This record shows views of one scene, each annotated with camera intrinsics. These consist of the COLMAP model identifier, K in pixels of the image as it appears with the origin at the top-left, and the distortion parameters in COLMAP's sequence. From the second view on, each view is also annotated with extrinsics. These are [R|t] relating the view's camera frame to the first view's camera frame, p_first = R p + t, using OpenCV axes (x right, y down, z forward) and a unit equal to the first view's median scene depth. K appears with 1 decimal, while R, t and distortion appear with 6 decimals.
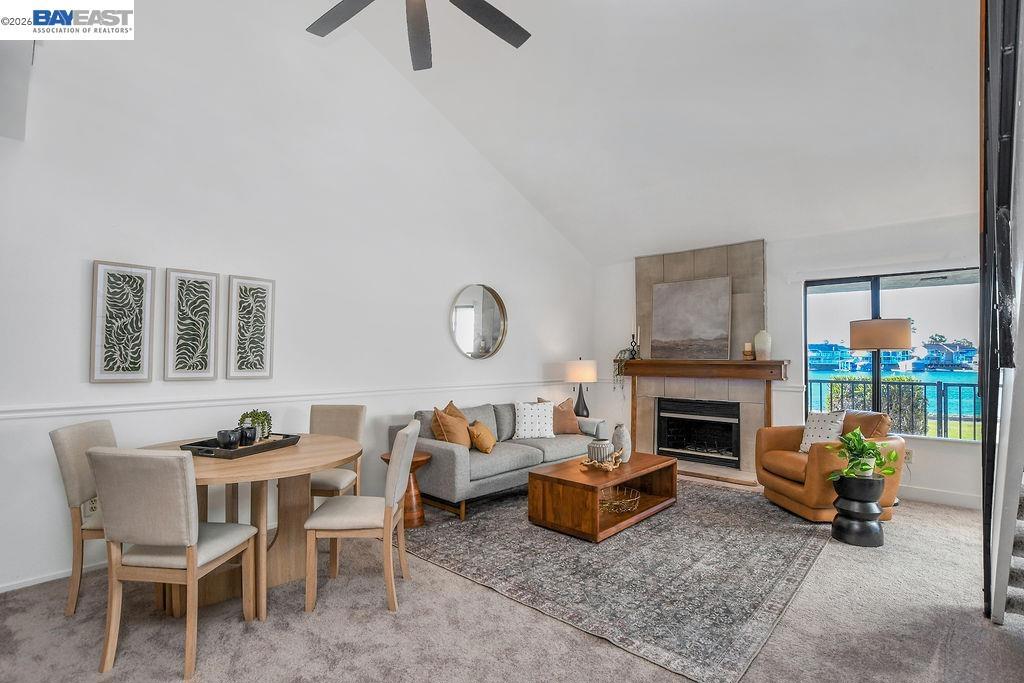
lens RADIAL K [[485.1, 0, 508.5], [0, 485.1, 348.1], [0, 0, 1]] dist [-0.017548, 0.004731]
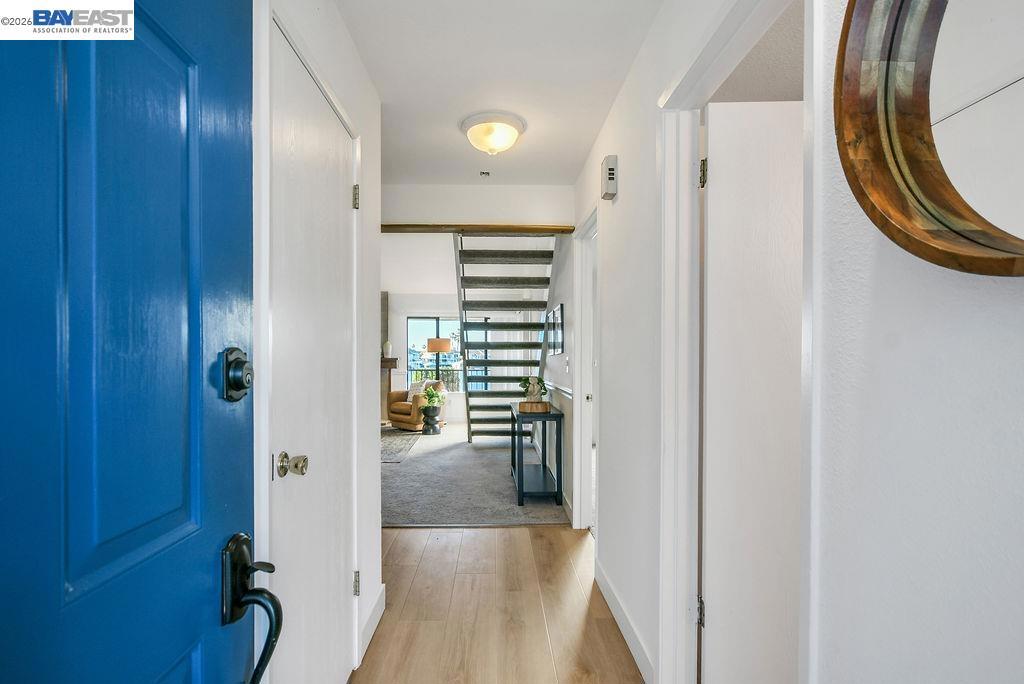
lens RADIAL K [[485.1, 0, 508.5], [0, 485.1, 348.6], [0, 0, 1]] dist [-0.017548, 0.004731]
pose [[0.697262, 0.006337, 0.716788, -0.593507], [-0.002475, 0.999976, -0.006432, 0.001495], [-0.716812, 0.002711, 0.697261, -0.770453]]
